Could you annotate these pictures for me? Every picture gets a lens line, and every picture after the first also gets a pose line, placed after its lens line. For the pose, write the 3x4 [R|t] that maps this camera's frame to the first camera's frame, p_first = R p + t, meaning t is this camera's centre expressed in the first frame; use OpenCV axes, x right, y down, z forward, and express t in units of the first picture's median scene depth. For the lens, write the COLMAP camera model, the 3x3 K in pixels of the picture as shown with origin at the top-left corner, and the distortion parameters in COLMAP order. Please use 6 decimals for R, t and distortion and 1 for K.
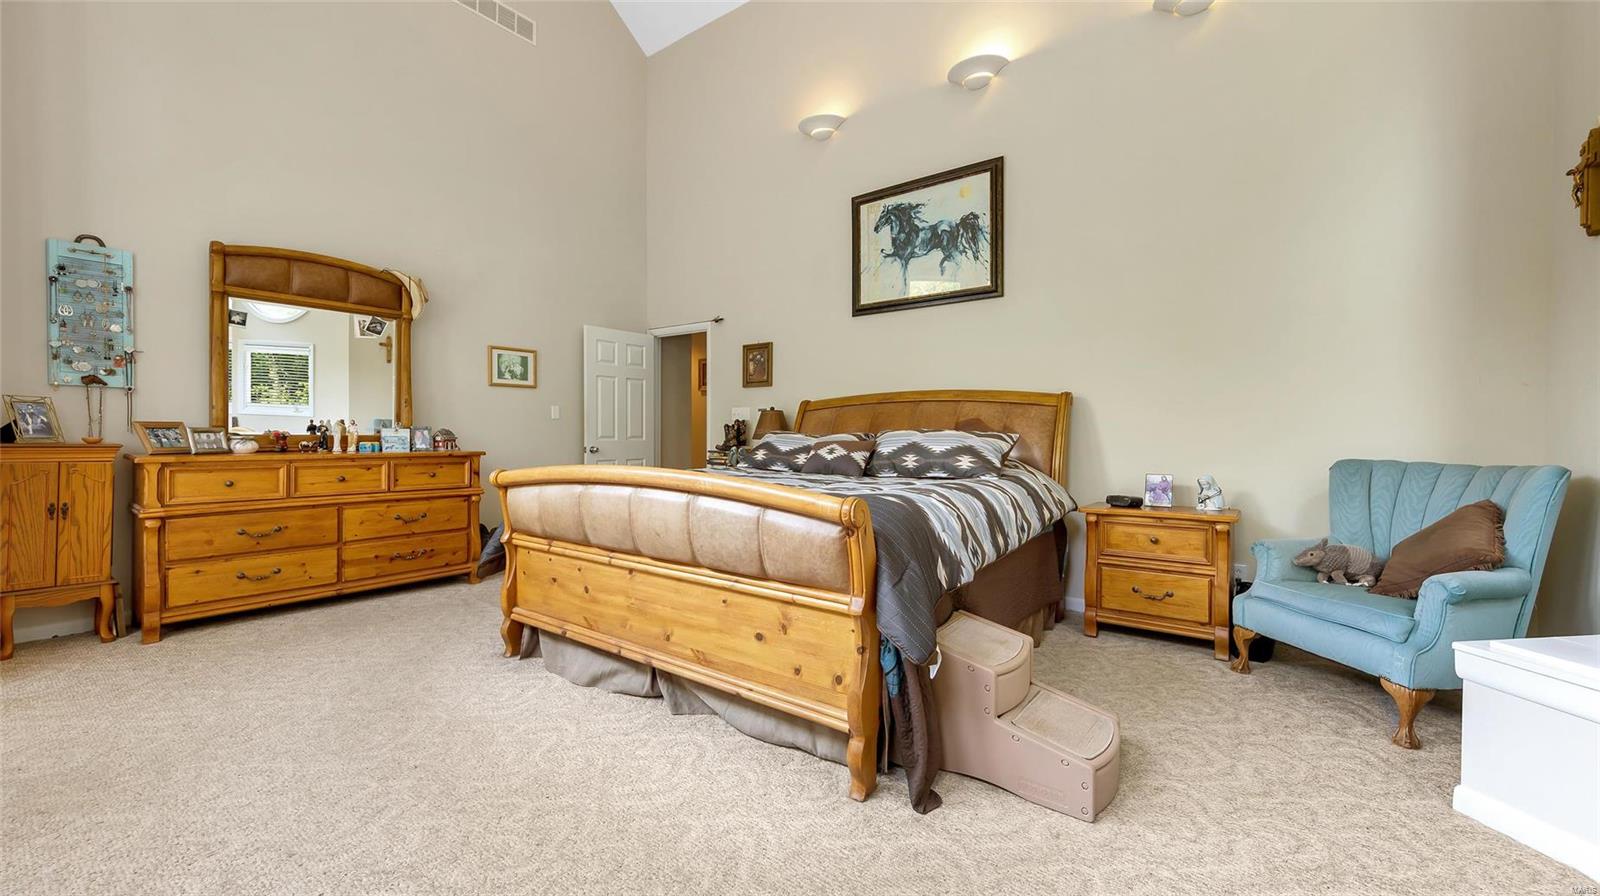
lens RADIAL K [[634.4, 0, 797.7], [0, 634.4, 441.4], [0, 0, 1]] dist [0.005307, 0.000785]
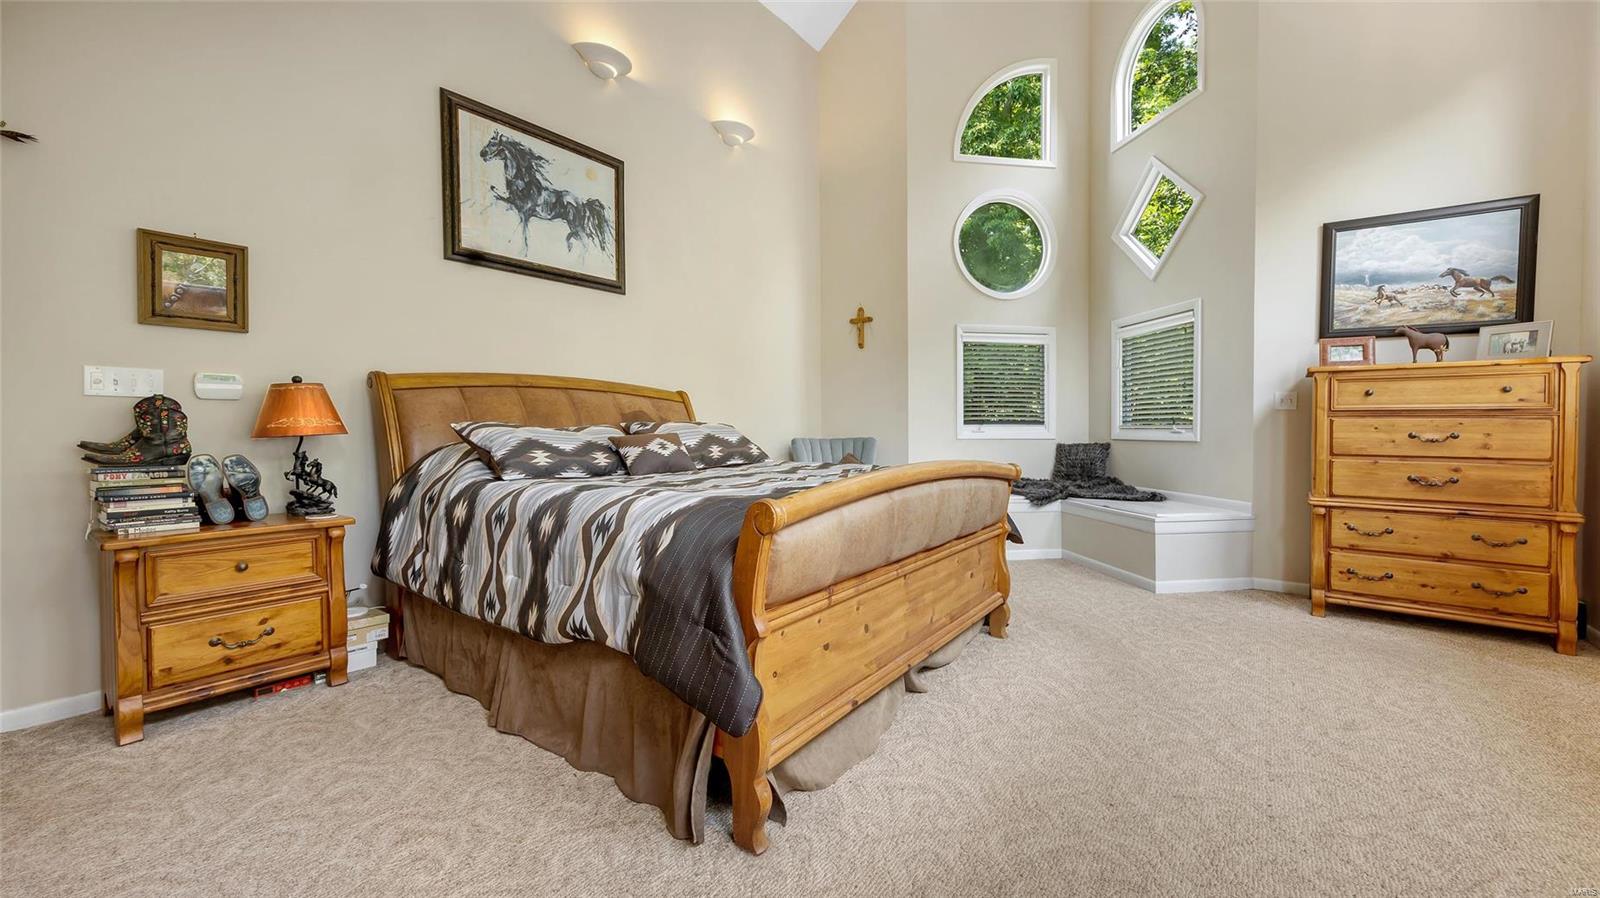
lens RADIAL K [[634.4, 0, 810.4], [0, 634.4, 425.9], [0, 0, 1]] dist [0.005307, 0.000785]
pose [[-0.039980, -0.007785, 0.999170, -0.702268], [0.008293, 0.999933, 0.008123, -0.015208], [-0.999166, 0.008611, -0.039912, 0.692693]]
